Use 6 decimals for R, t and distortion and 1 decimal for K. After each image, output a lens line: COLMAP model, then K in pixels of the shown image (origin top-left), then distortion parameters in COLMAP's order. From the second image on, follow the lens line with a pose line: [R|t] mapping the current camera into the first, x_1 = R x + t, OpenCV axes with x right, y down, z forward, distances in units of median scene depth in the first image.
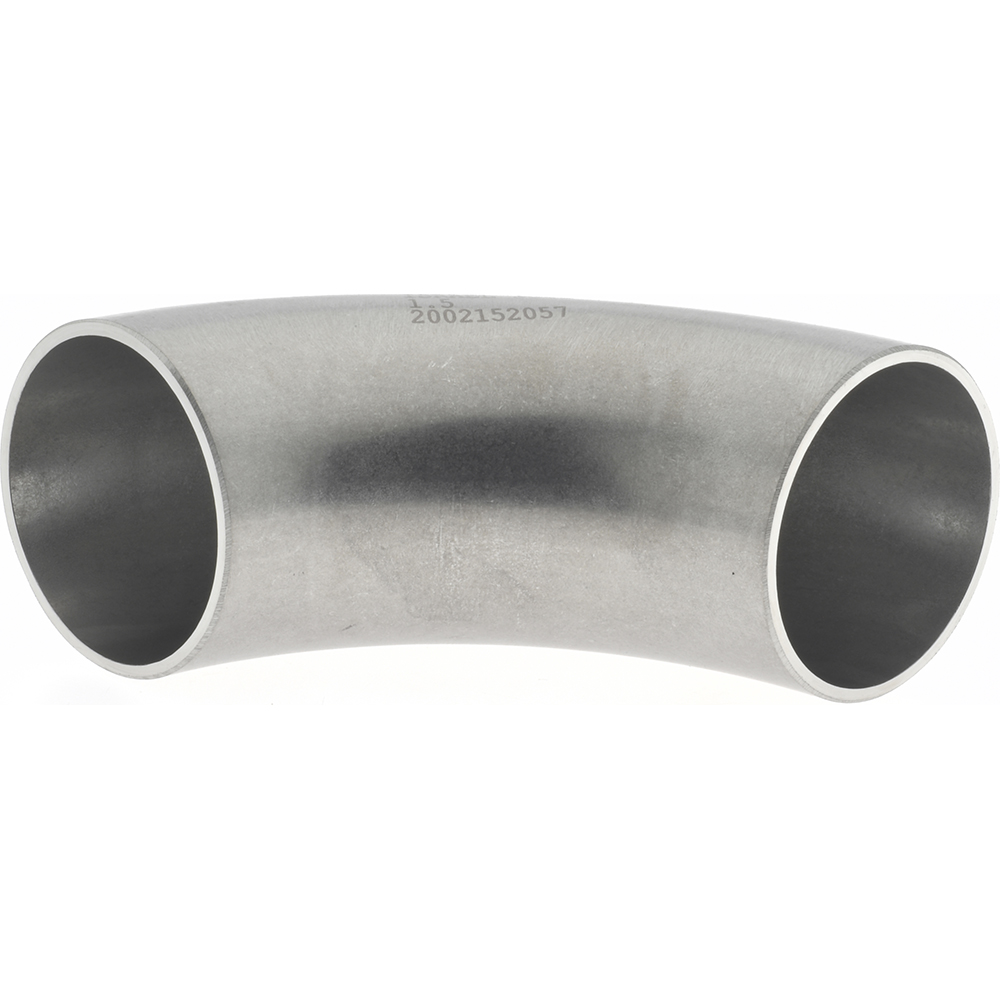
lens RADIAL K [[4306.5, 0, 500.0], [0, 4306.5, 500.0], [0, 0, 1]] dist [-0.033903, -2.588852]
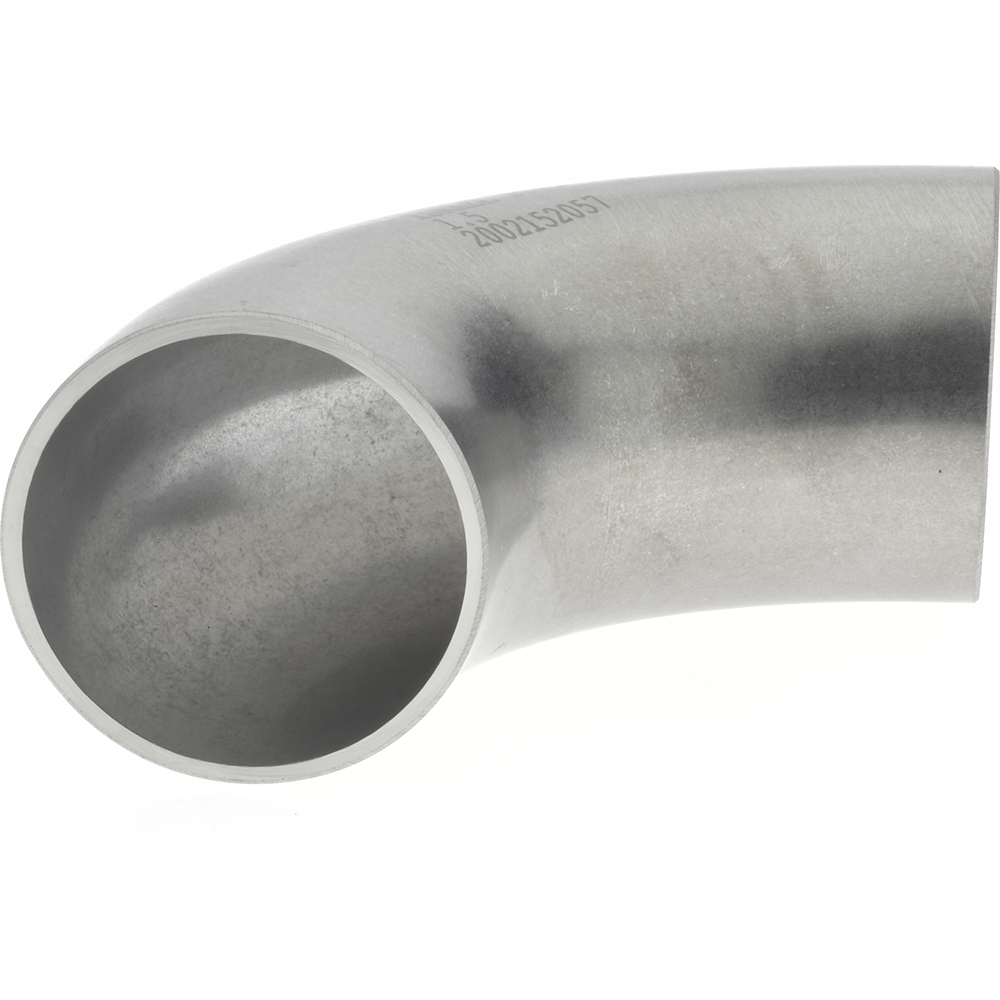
lens RADIAL K [[4306.5, 0, 500.0], [0, 4306.5, 500.0], [0, 0, 1]] dist [-0.033903, -2.588852]
pose [[0.770459, -0.207881, 0.602643, -0.500283], [0.187302, 0.977431, 0.097705, -0.072706], [-0.609353, 0.037599, 0.792007, 0.392102]]
